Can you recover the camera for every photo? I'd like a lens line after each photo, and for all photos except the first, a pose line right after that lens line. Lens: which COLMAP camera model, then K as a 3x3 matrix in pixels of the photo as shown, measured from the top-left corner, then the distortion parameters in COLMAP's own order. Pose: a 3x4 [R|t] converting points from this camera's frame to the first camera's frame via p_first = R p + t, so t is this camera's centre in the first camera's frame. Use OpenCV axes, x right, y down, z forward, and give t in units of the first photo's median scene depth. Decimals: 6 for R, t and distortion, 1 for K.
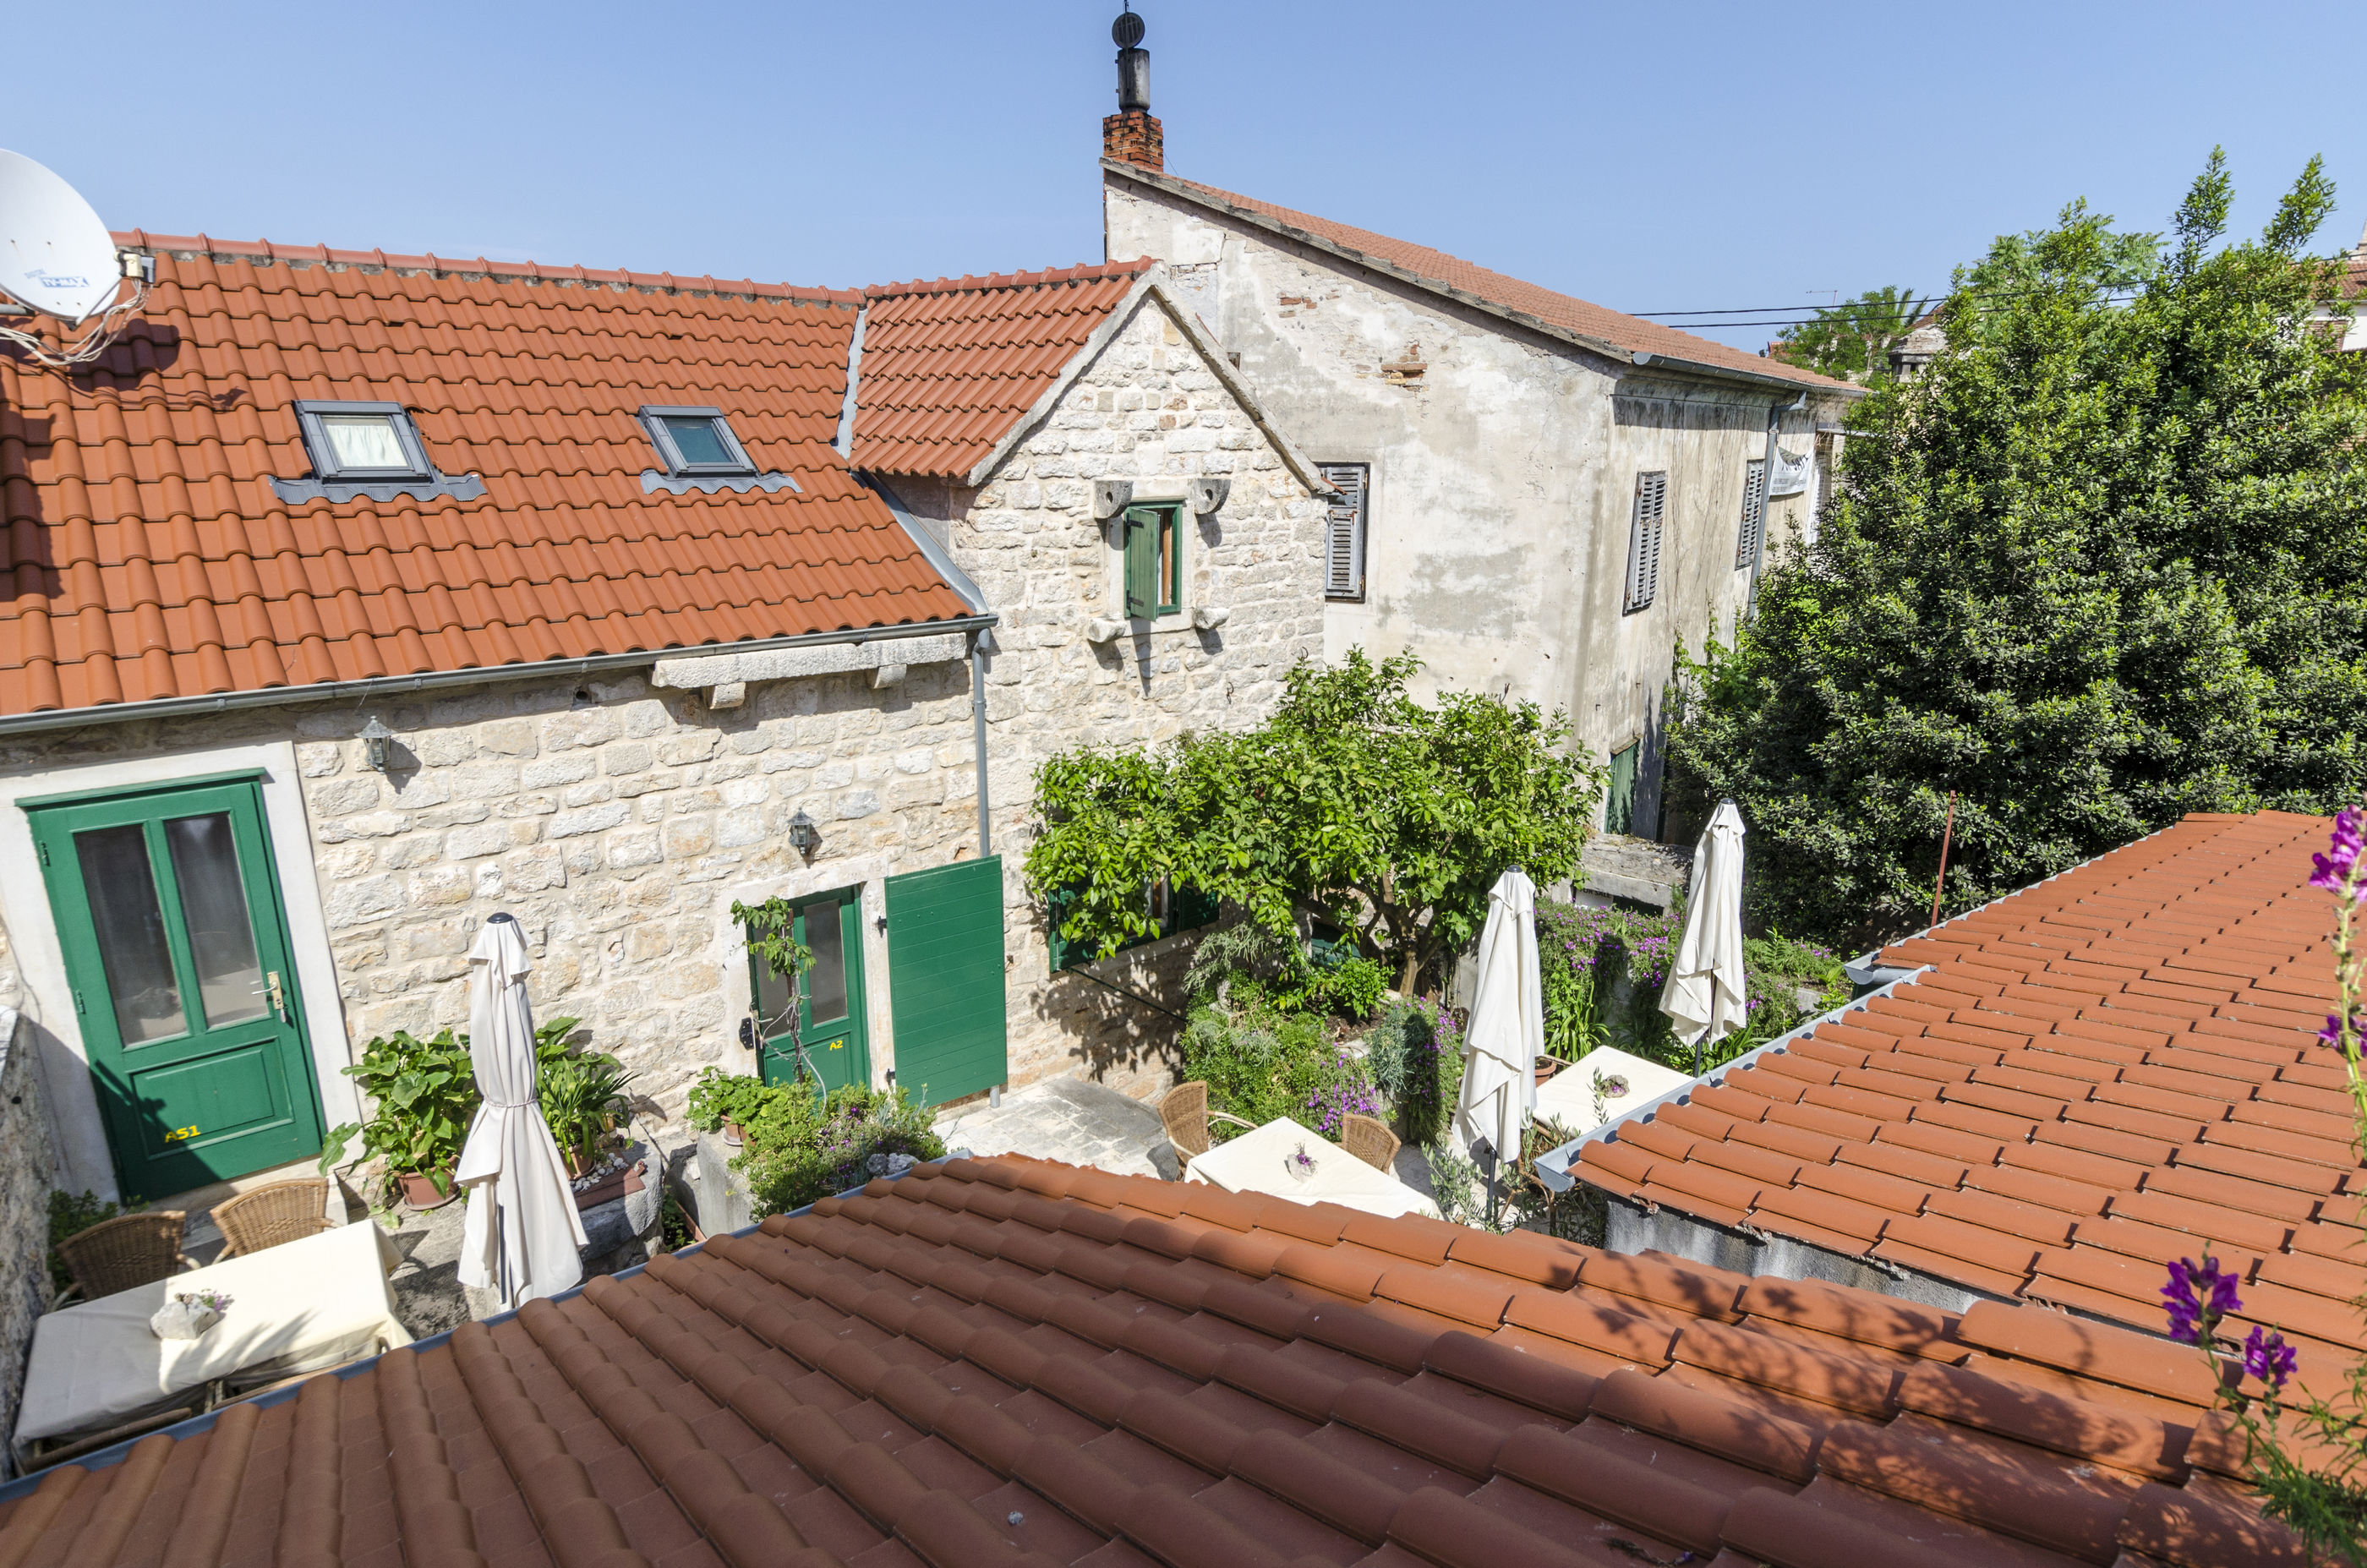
lens RADIAL K [[1282.4, 0, 1182.5], [0, 1282.4, 770.0], [0, 0, 1]] dist [0.001128, 0.001805]
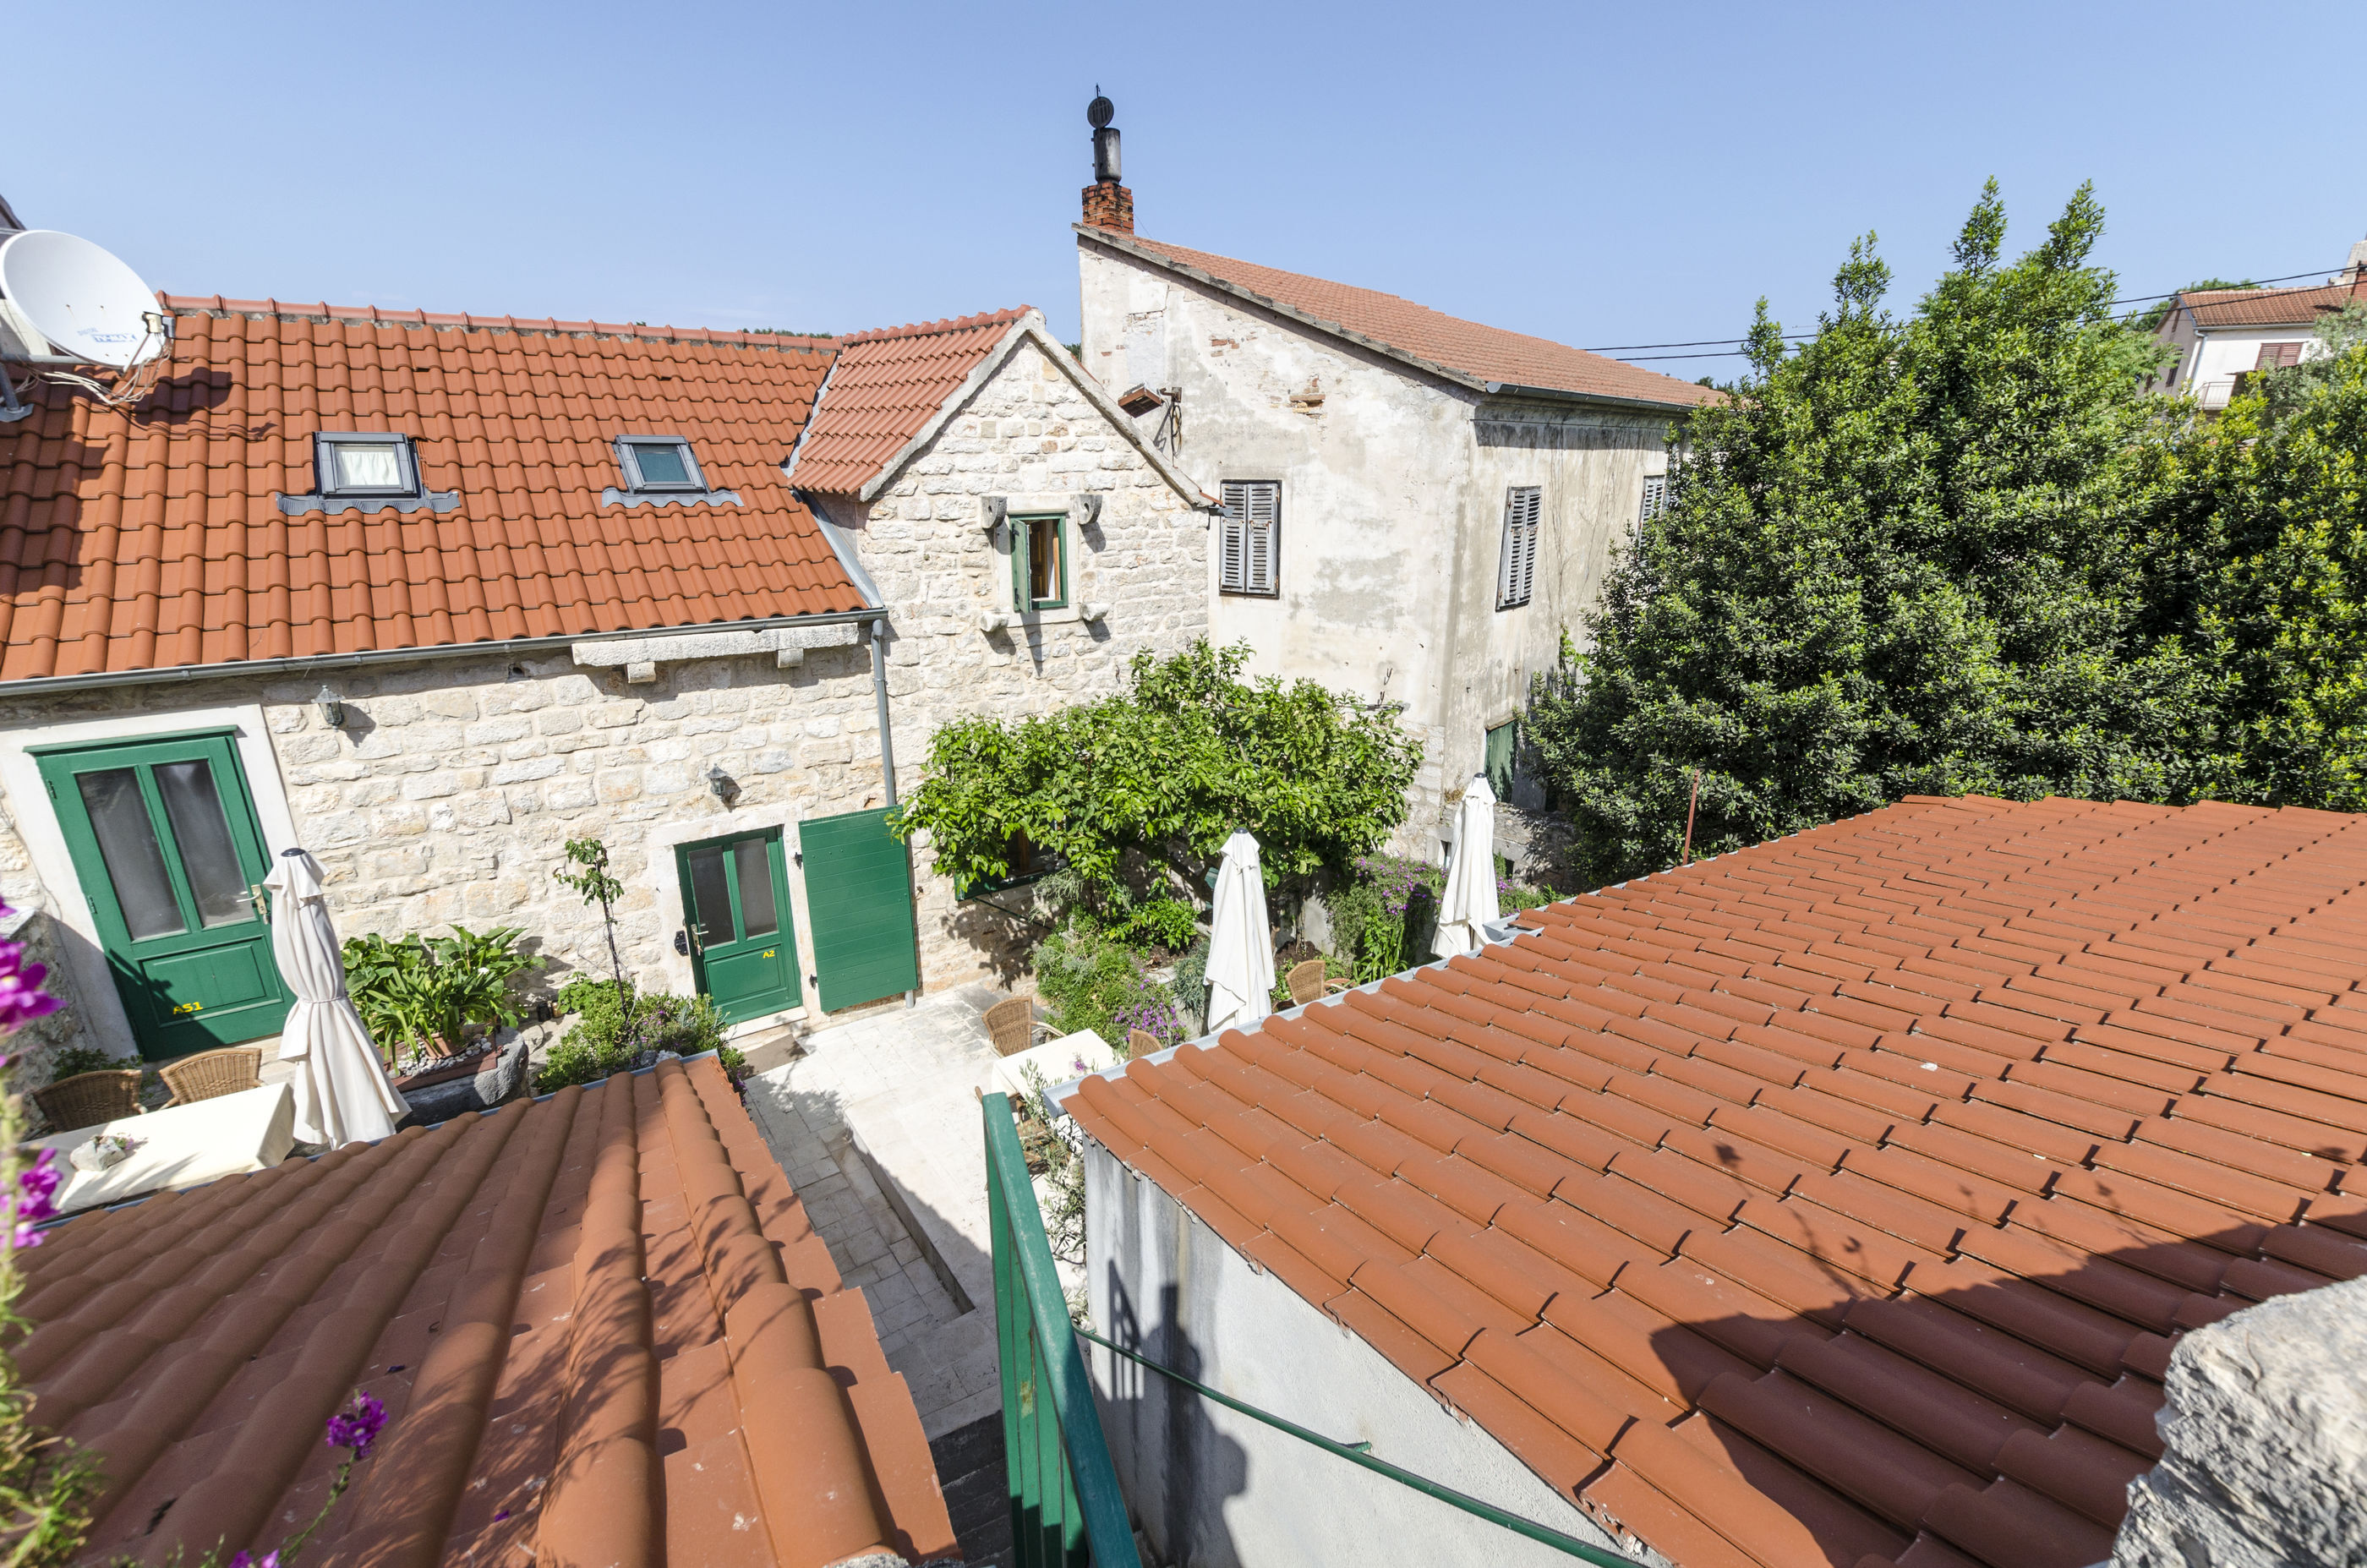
lens RADIAL K [[1036.8, 0, 1183.0], [0, 1036.8, 773.0], [0, 0, 1]] dist [0.009884, -0.000052]
pose [[0.995614, 0.021661, -0.091009, 0.220596], [-0.018048, 0.999023, 0.040344, -0.009232], [0.091794, -0.038524, 0.995033, 0.039844]]
